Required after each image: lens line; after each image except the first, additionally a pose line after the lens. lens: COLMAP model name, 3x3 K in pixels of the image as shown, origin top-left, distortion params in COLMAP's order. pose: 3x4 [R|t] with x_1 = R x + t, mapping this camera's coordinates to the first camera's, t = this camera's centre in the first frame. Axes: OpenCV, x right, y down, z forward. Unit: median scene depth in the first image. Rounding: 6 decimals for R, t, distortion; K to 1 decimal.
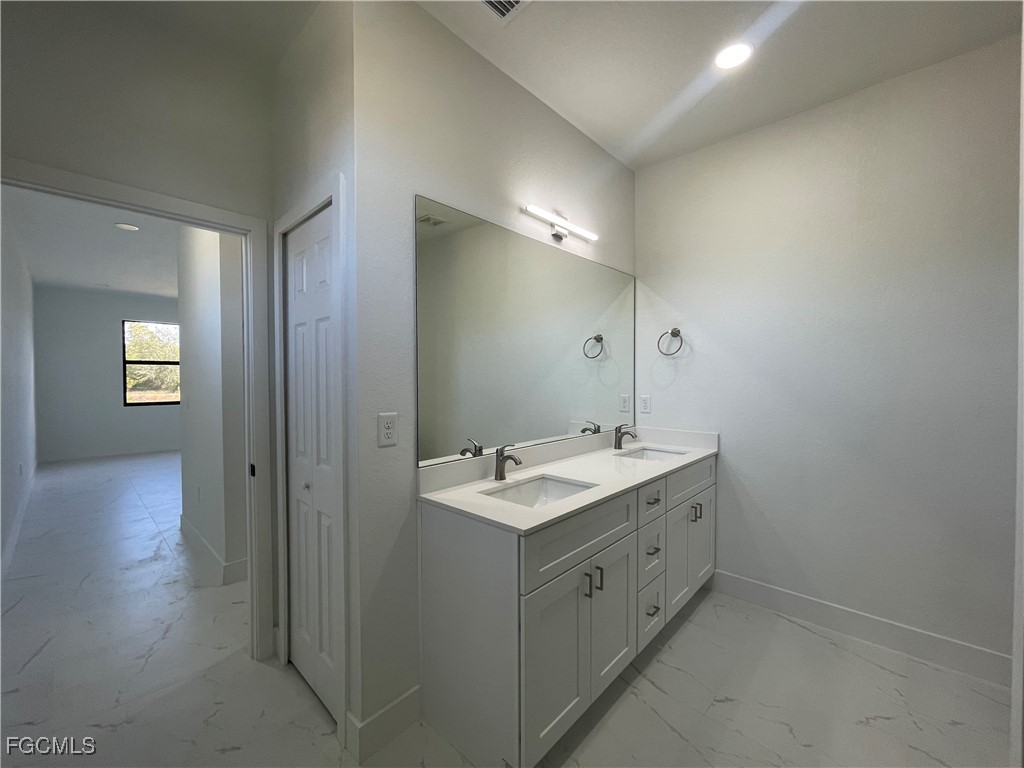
lens RADIAL K [[415.0, 0, 512.0], [0, 415.0, 384.0], [0, 0, 1]] dist [-0.001342, -0.000170]
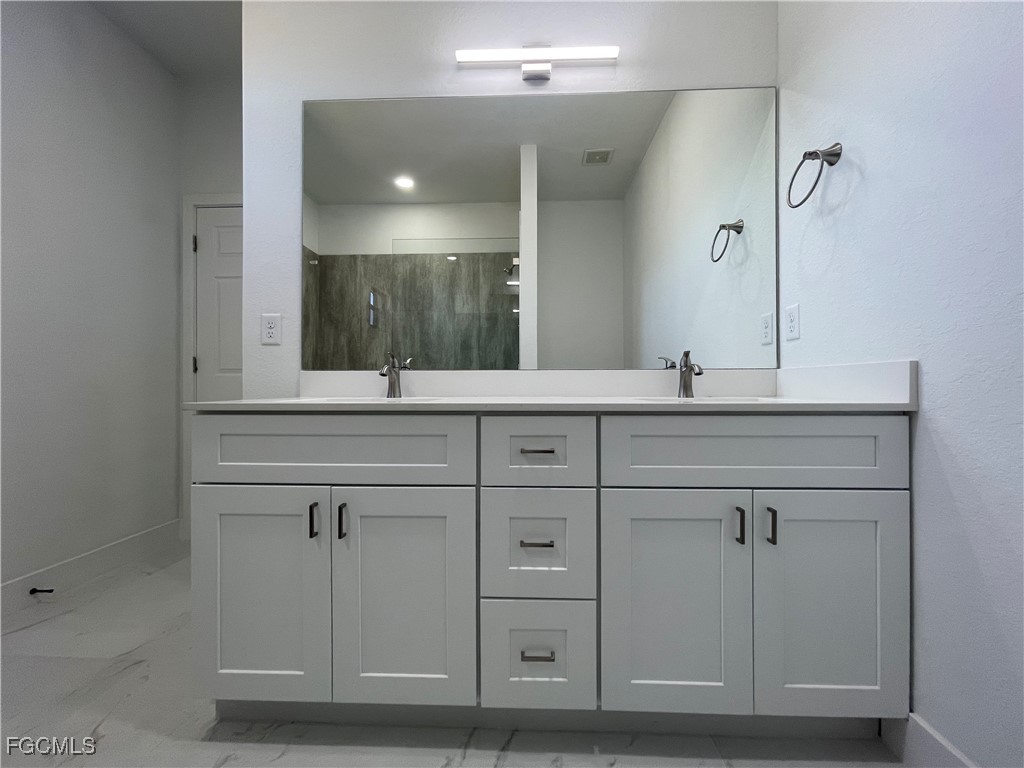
lens RADIAL K [[416.4, 0, 513.0], [0, 416.4, 382.7], [0, 0, 1]] dist [-0.000771, -0.000252]
pose [[0.649914, -0.000901, -0.760007, 0.724857], [-0.013477, 0.999828, -0.012710, 0.198142], [0.759888, 0.018503, 0.649790, 0.611562]]
